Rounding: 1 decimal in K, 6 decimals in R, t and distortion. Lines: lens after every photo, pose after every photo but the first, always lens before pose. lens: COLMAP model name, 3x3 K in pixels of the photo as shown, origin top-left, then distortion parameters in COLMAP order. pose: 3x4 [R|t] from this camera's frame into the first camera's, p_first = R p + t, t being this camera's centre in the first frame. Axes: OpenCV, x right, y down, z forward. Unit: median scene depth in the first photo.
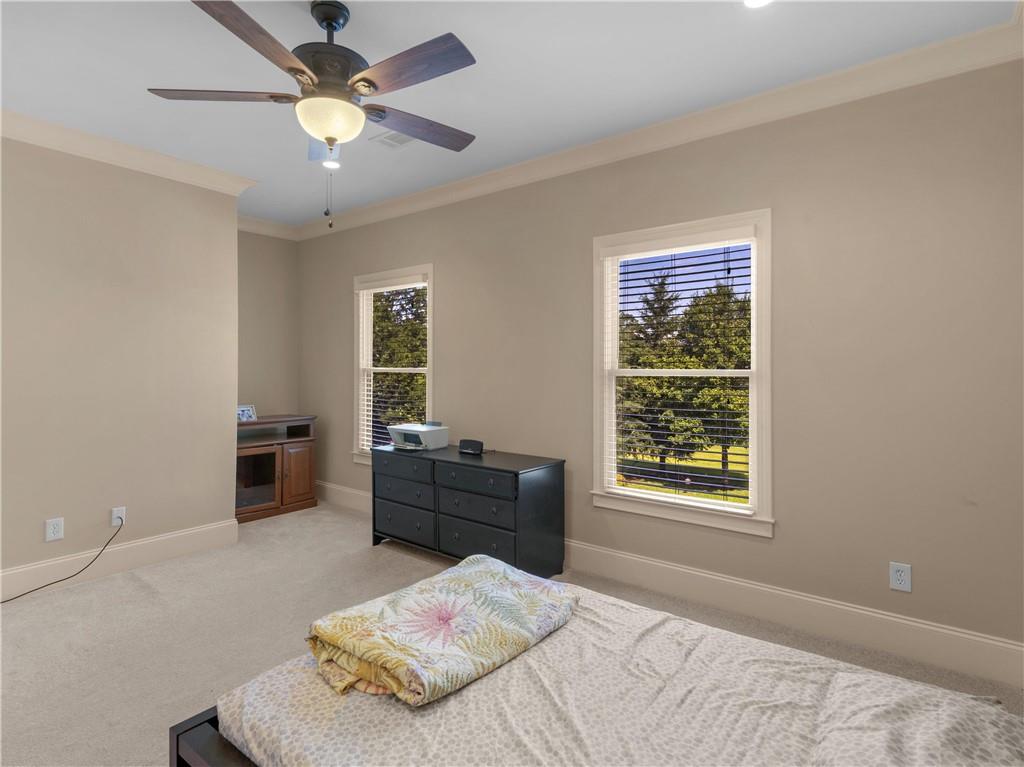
lens RADIAL K [[529.4, 0, 512.0], [0, 529.4, 383.5], [0, 0, 1]] dist [0.000787, 0.000063]
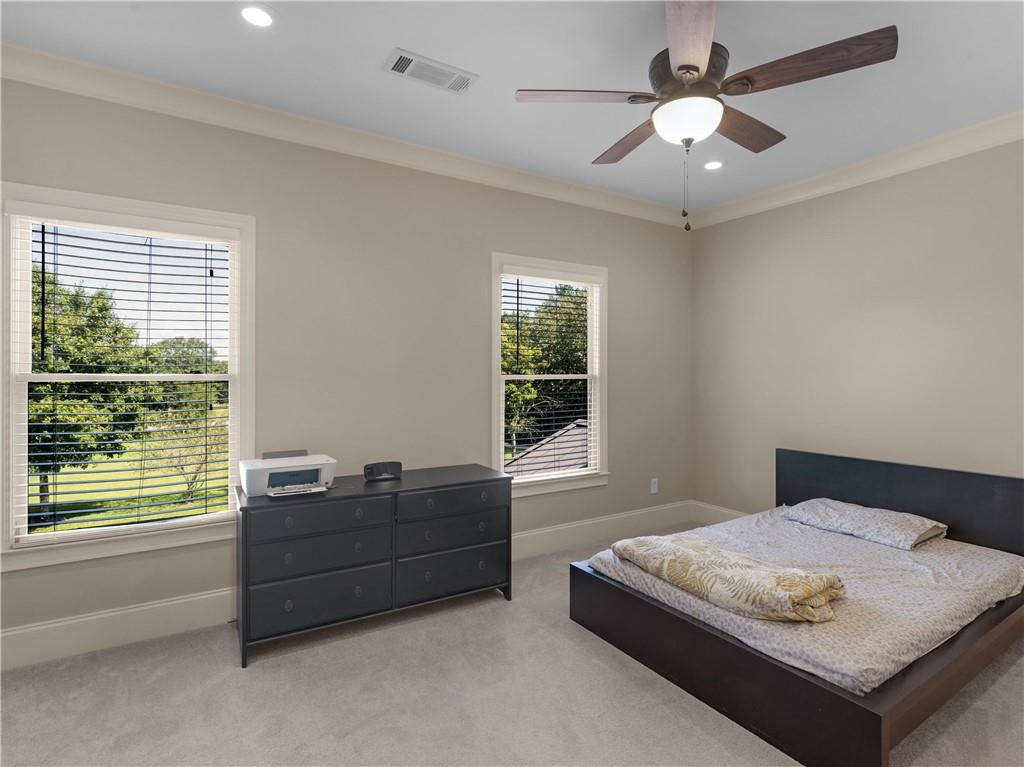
lens RADIAL K [[523.6, 0, 518.3], [0, 523.6, 383.2], [0, 0, 1]] dist [-0.001350, 0.000125]
pose [[0.357750, -0.016831, 0.933666, -0.760937], [0.031301, 0.999492, 0.006024, -0.012738], [-0.933293, 0.027069, 0.358095, 0.527652]]
